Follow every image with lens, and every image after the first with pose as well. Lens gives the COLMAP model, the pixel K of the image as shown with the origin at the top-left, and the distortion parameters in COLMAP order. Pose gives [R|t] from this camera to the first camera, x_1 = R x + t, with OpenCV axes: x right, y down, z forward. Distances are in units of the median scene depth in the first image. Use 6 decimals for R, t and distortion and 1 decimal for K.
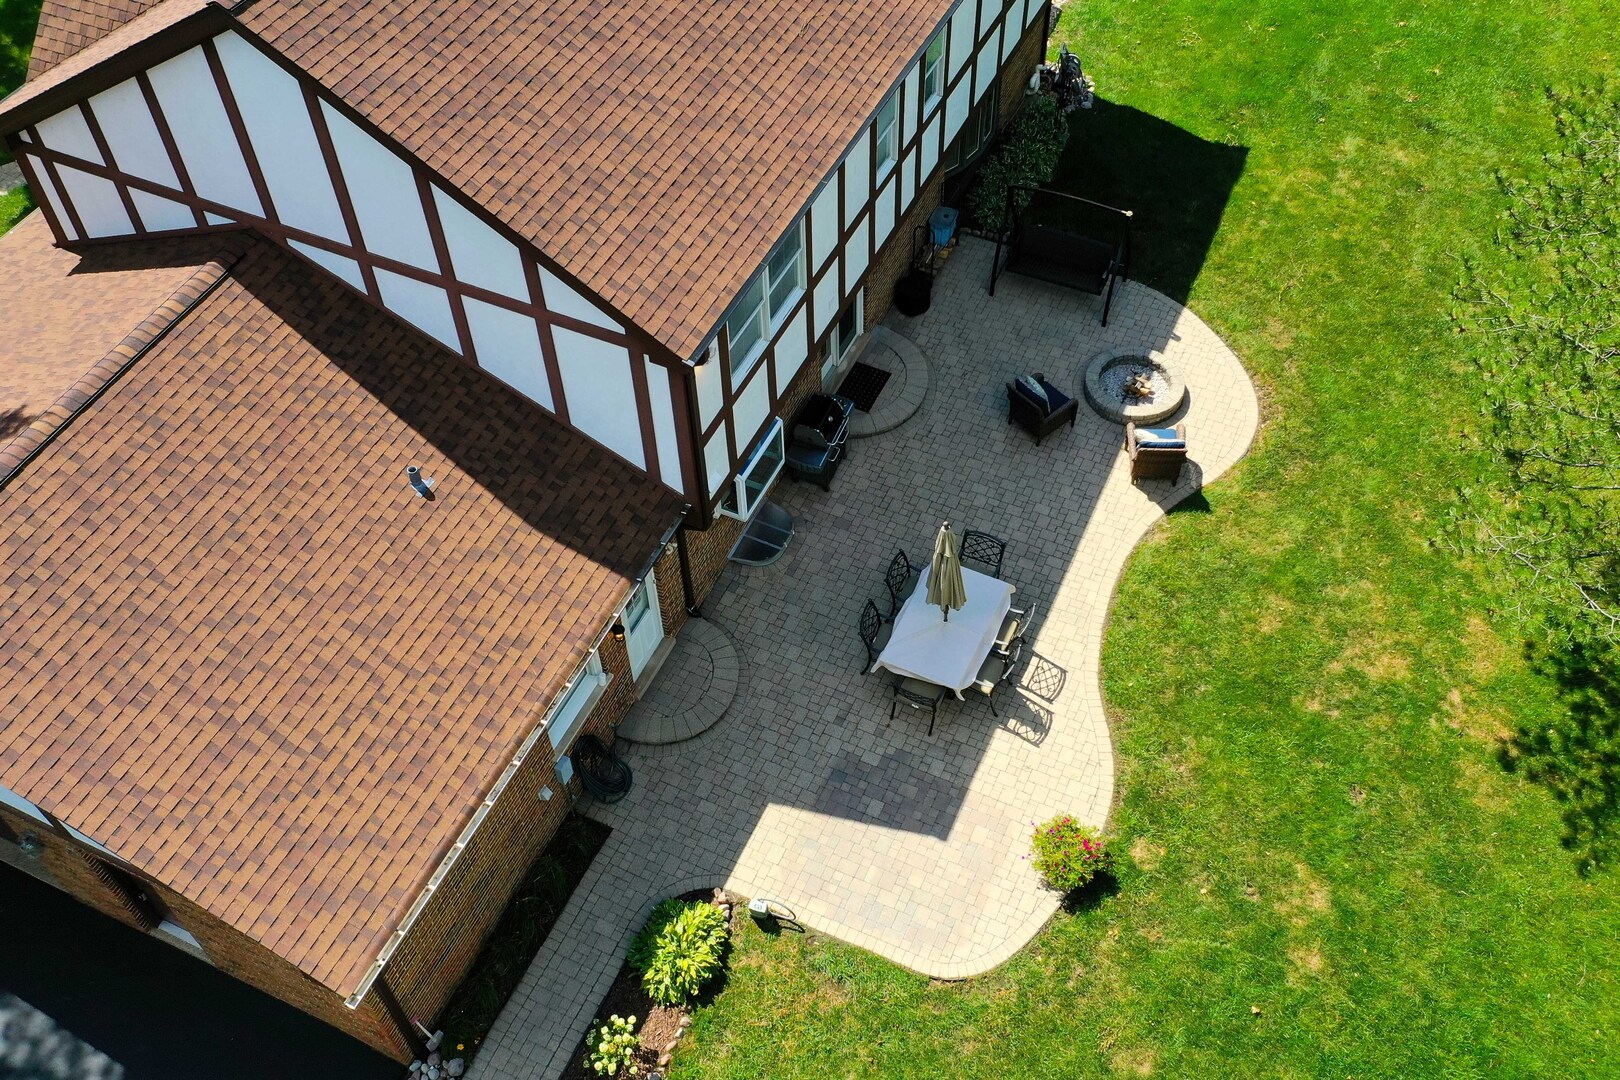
lens RADIAL K [[1506.7, 0, 816.2], [0, 1506.7, 533.4], [0, 0, 1]] dist [-0.007892, 0.000000]
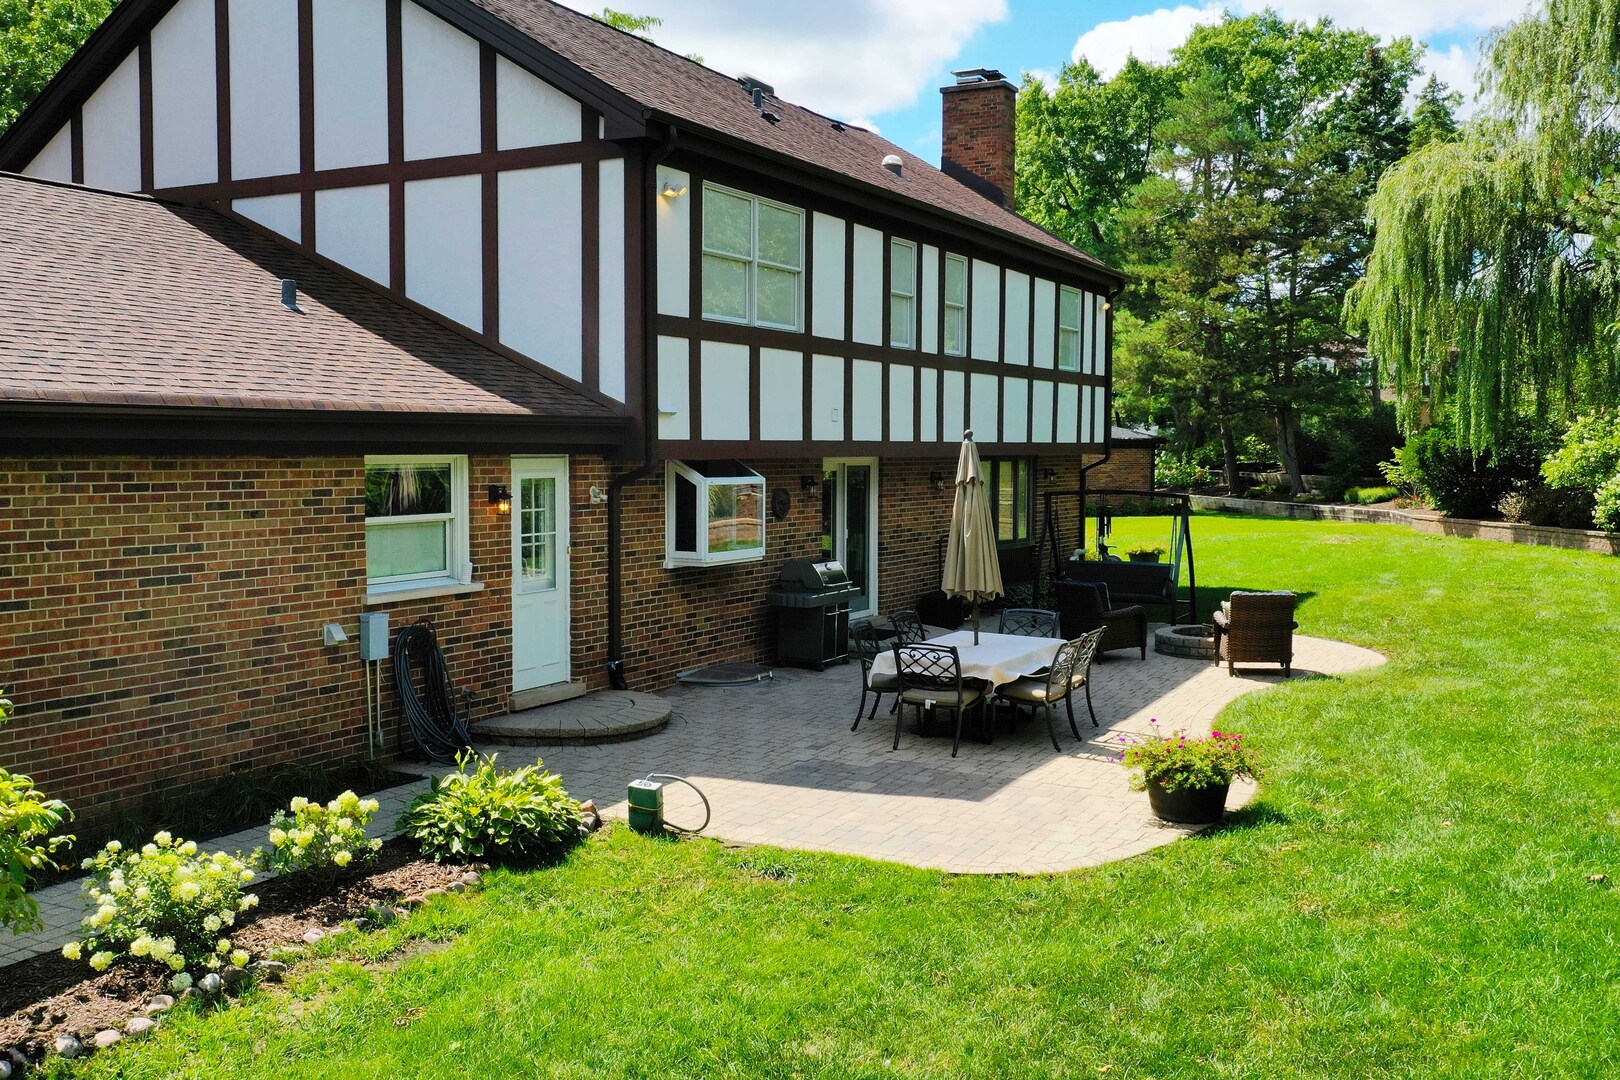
lens RADIAL K [[1506.7, 0, 801.5], [0, 1506.7, 540.7], [0, 0, 1]] dist [-0.007892, 0.000000]
pose [[0.998483, 0.031166, -0.045395, 0.038964], [-0.054503, 0.676774, -0.734170, 0.567625], [0.007841, 0.735531, 0.677446, 0.513360]]
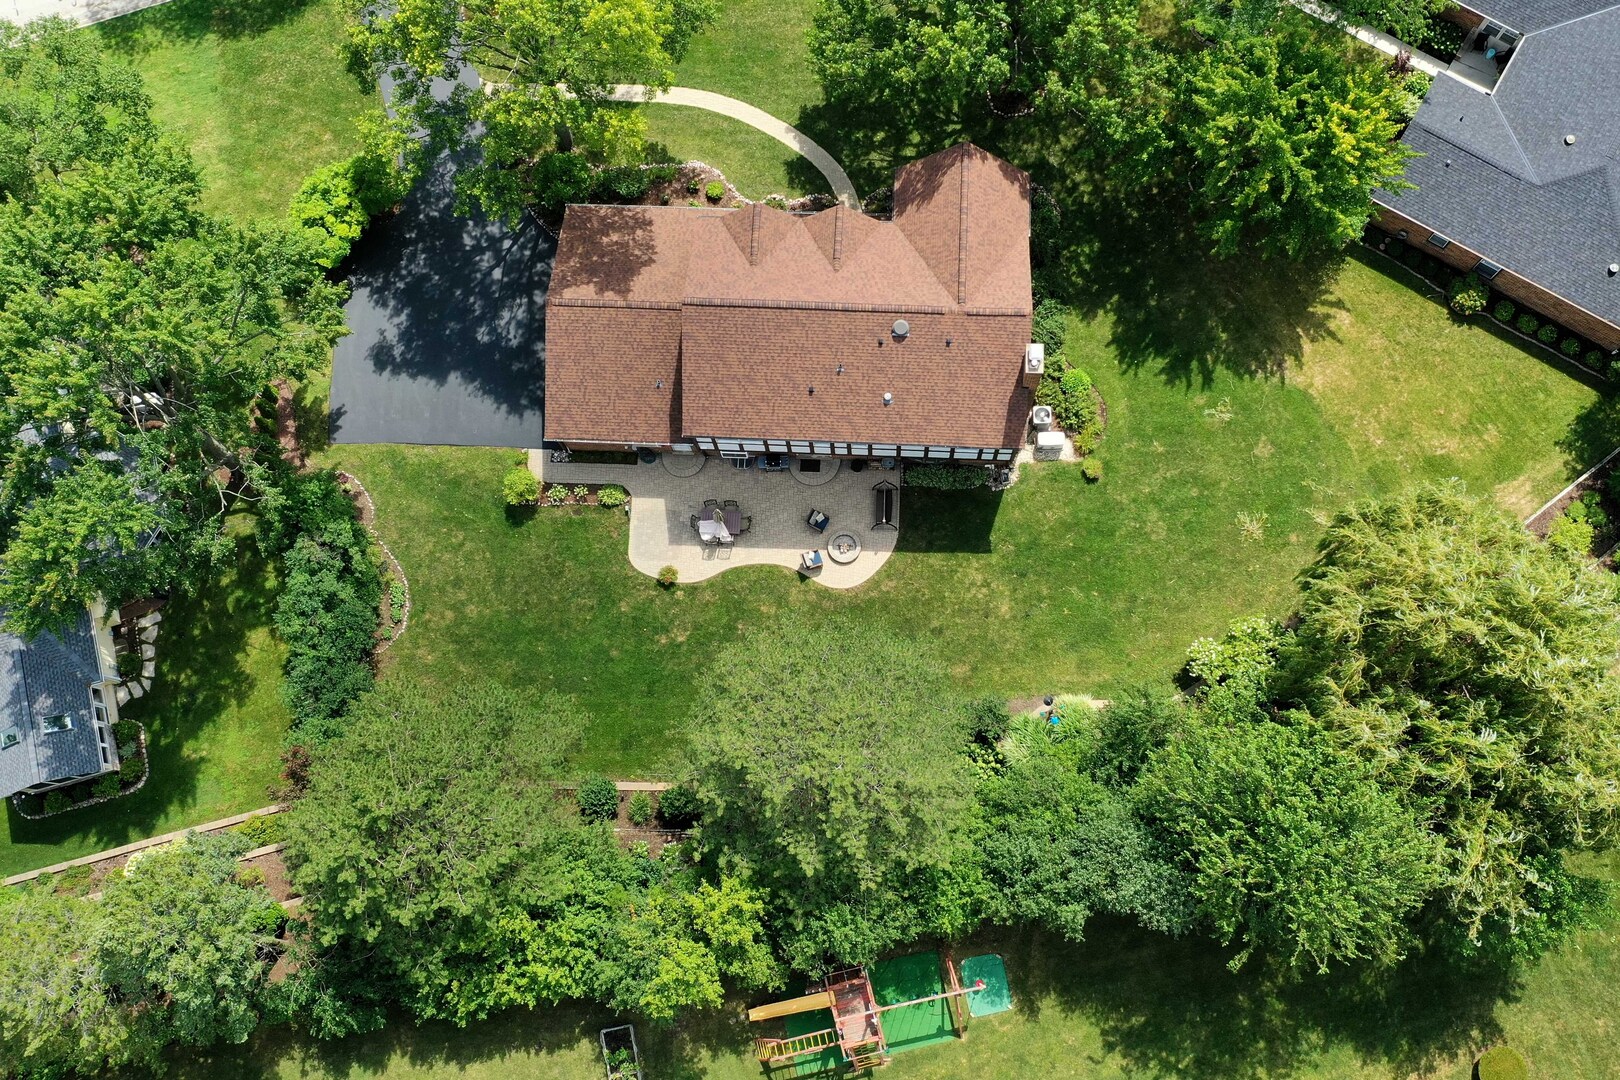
lens RADIAL K [[1506.7, 0, 835.3], [0, 1506.7, 526.9], [0, 0, 1]] dist [-0.007892, 0.000000]
pose [[0.381670, 0.902826, -0.198073, 0.942131], [-0.701625, 0.422494, 0.573778, -2.251992], [0.601707, -0.080021, 0.794699, -1.715376]]
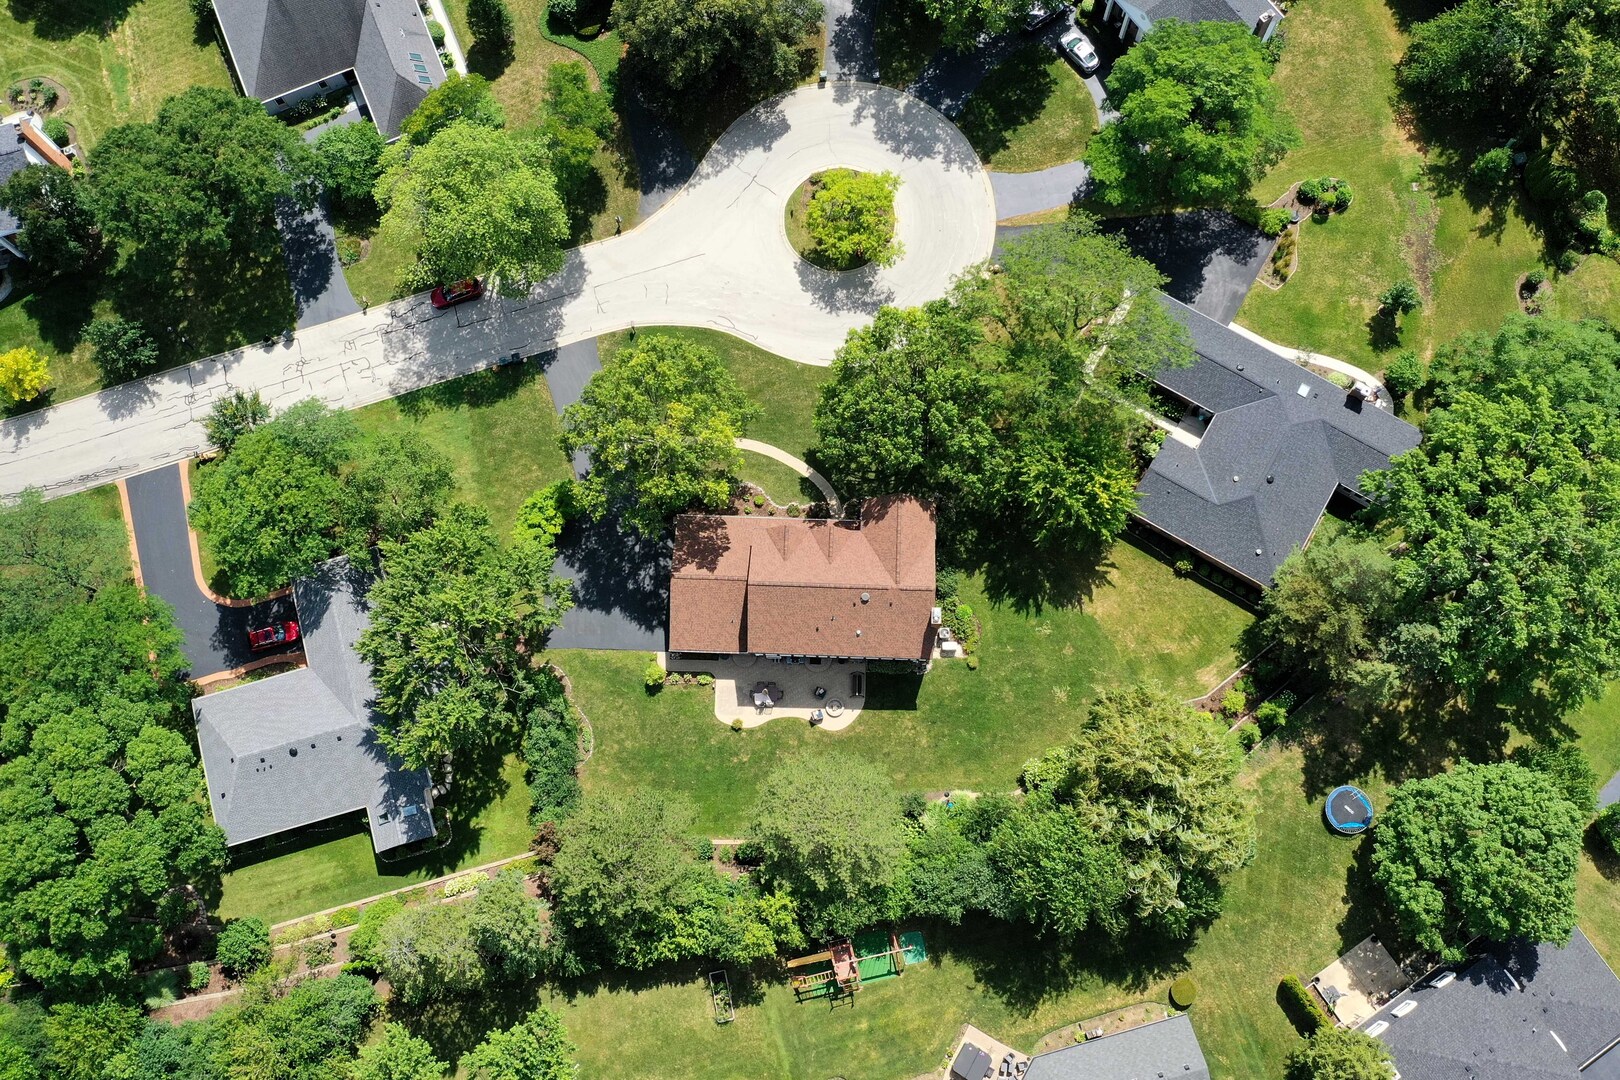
lens RADIAL K [[1506.7, 0, 807.2], [0, 1506.7, 539.5], [0, 0, 1]] dist [-0.007892, 0.000000]
pose [[0.388459, 0.900487, -0.195508, 0.848413], [-0.699252, 0.426249, 0.573897, -4.172828], [0.600122, -0.086226, 0.795247, -4.068482]]
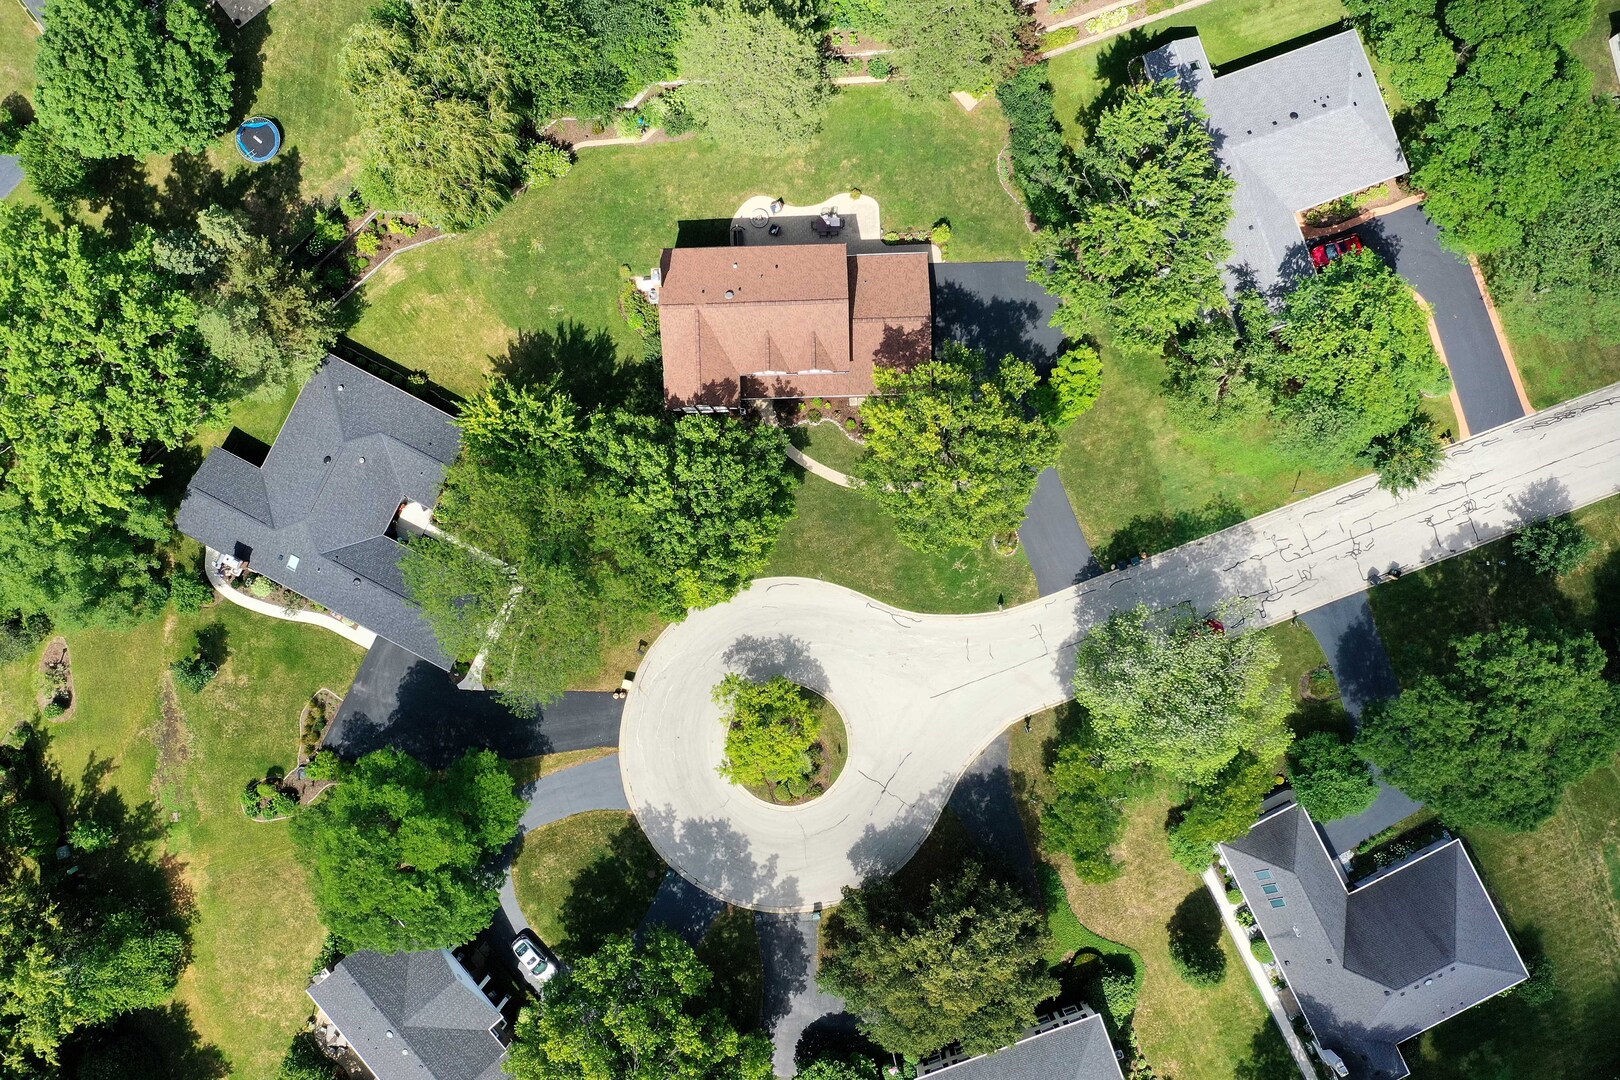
lens RADIAL K [[1506.7, 0, 802.1], [0, 1506.7, 539.7], [0, 0, 1]] dist [-0.007892, 0.000000]
pose [[-0.448009, -0.891928, 0.061248, -1.507743], [0.710842, -0.313826, 0.629458, -4.649561], [-0.542210, 0.325541, 0.774617, -3.590424]]
